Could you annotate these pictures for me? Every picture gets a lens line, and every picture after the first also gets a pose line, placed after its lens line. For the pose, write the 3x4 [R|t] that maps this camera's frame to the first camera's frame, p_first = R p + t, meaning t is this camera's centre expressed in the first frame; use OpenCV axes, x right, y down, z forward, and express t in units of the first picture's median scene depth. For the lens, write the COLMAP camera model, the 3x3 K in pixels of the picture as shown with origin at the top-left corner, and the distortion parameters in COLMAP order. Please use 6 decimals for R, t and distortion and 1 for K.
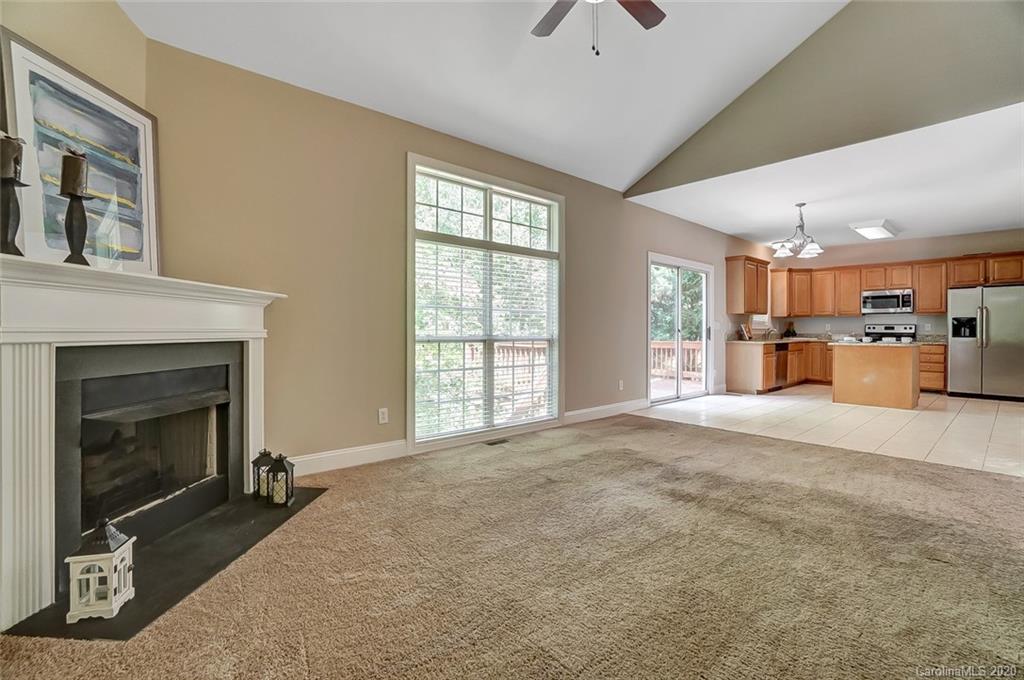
lens RADIAL K [[464.5, 0, 509.3], [0, 464.5, 332.4], [0, 0, 1]] dist [-0.060814, 0.023248]
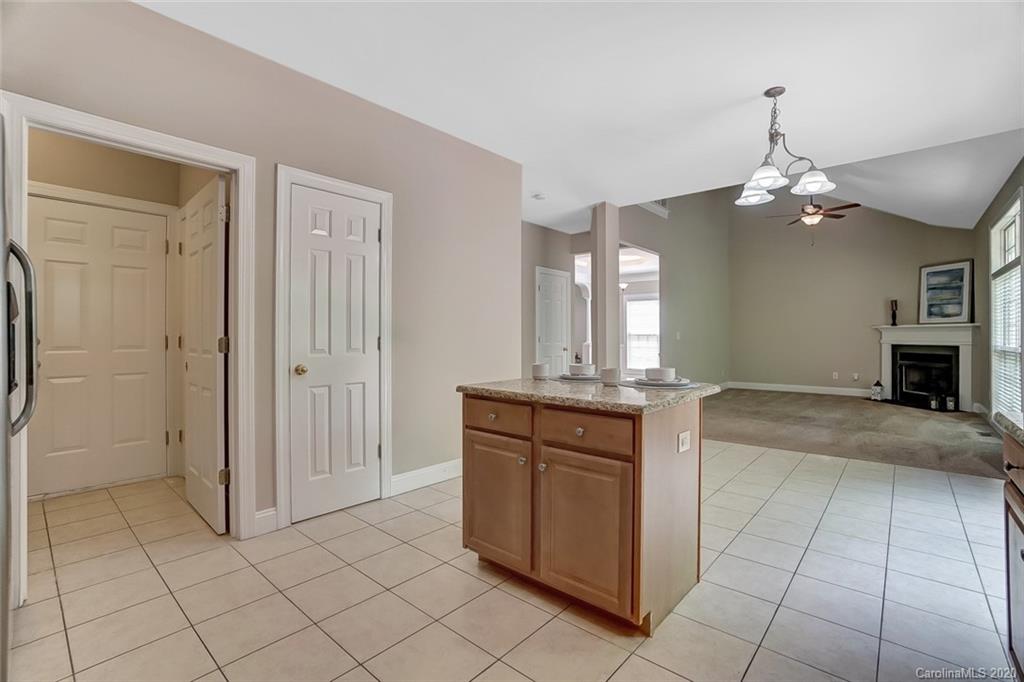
lens RADIAL K [[456.9, 0, 513.4], [0, 456.9, 332.5], [0, 0, 1]] dist [-0.062725, 0.021053]
pose [[-0.991332, -0.004779, -0.131292, 1.465998], [-0.004162, 0.999979, -0.004974, -0.021630], [0.131313, -0.004384, -0.991331, 2.132446]]
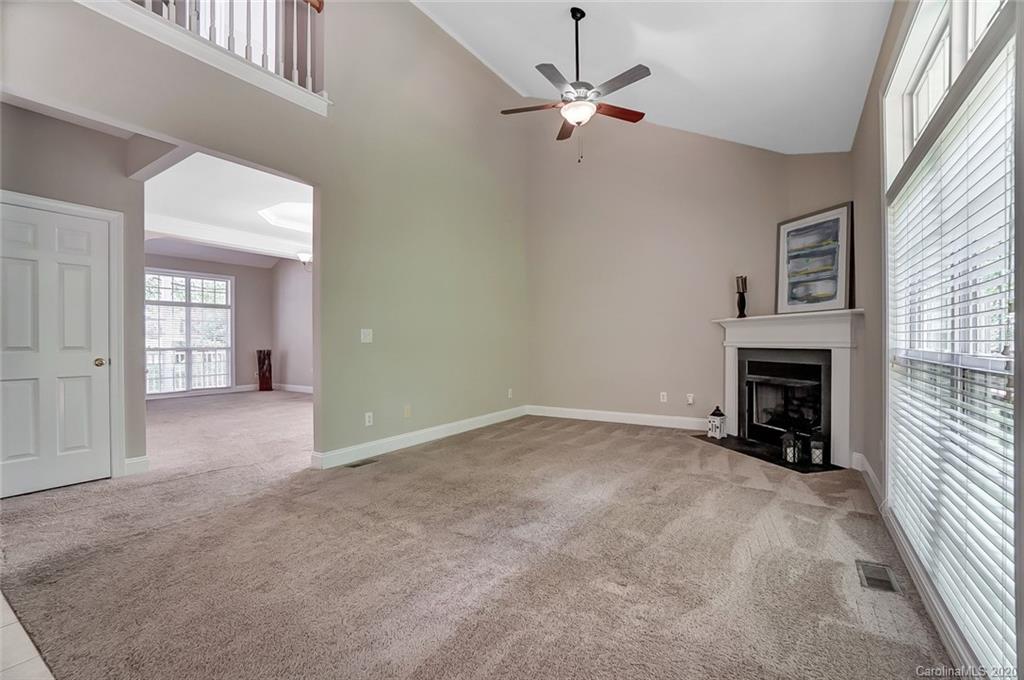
lens RADIAL K [[454.6, 0, 508.5], [0, 454.6, 344.0], [0, 0, 1]] dist [-0.064629, 0.022522]
pose [[-0.962139, 0.004120, -0.272528, 0.497035], [0.002746, 0.999982, 0.005420, -0.004957], [0.272545, 0.004466, -0.962133, 1.432819]]
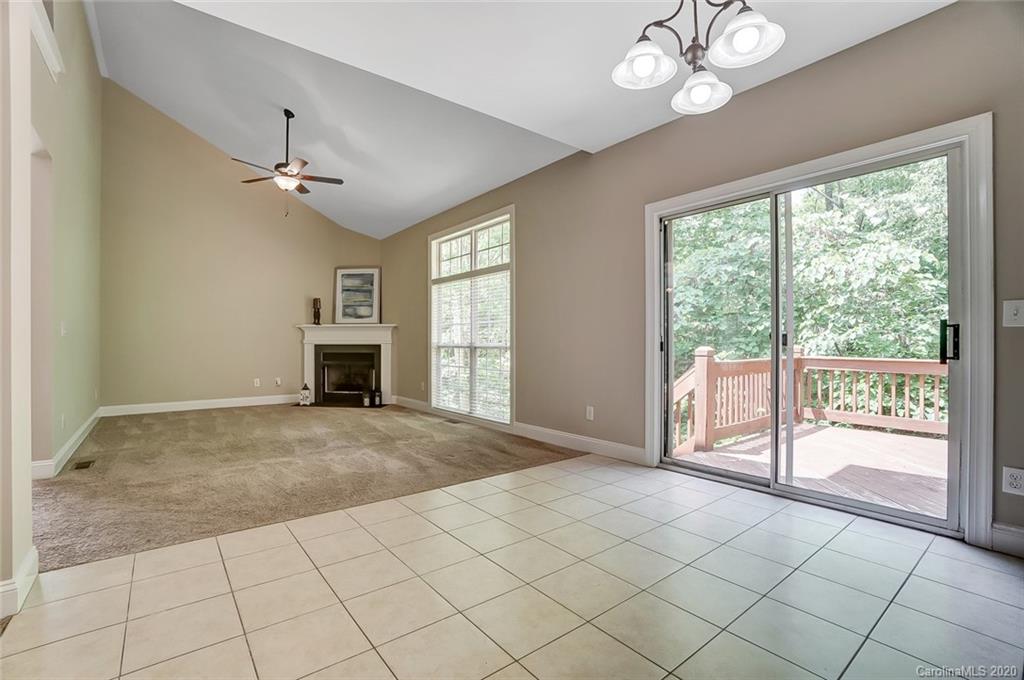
lens RADIAL K [[455.6, 0, 493.8], [0, 455.6, 342.6], [0, 0, 1]] dist [-0.058961, 0.022931]
pose [[-0.069708, -0.001969, -0.997565, 1.395165], [-0.002879, 0.999994, -0.001772, 0.007567], [0.997563, 0.002749, -0.069714, 1.306309]]
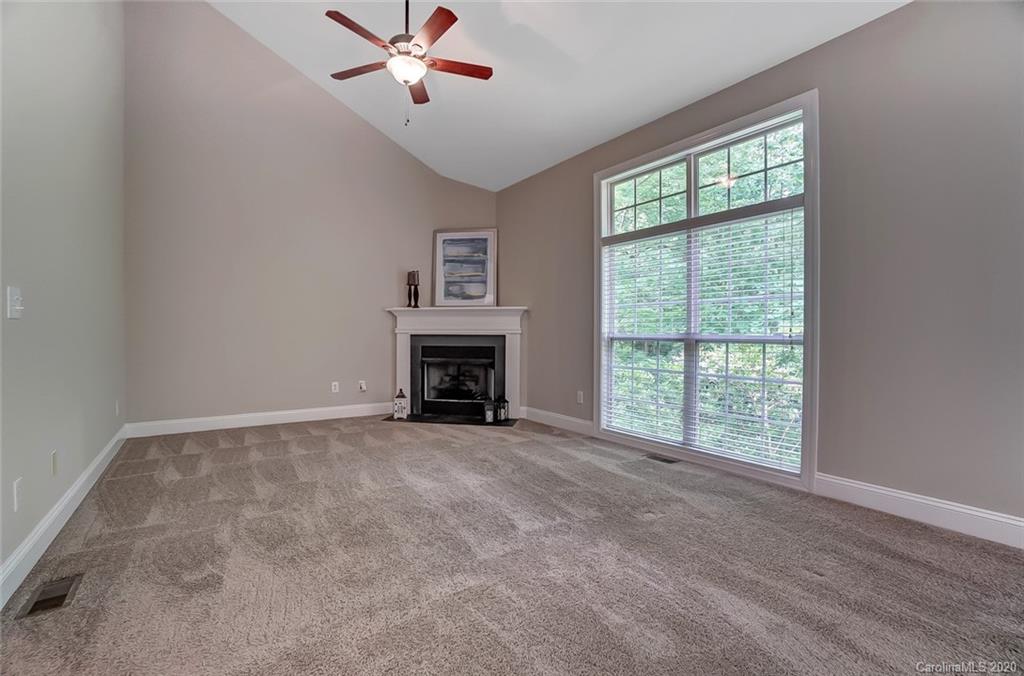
lens RADIAL K [[455.6, 0, 493.8], [0, 455.6, 340.6], [0, 0, 1]] dist [-0.058961, 0.022931]
pose [[-0.139030, 0.015469, -0.990167, 0.899829], [-0.005092, 0.999854, 0.016335, 0.007913], [0.990275, 0.007313, -0.138931, 0.870306]]
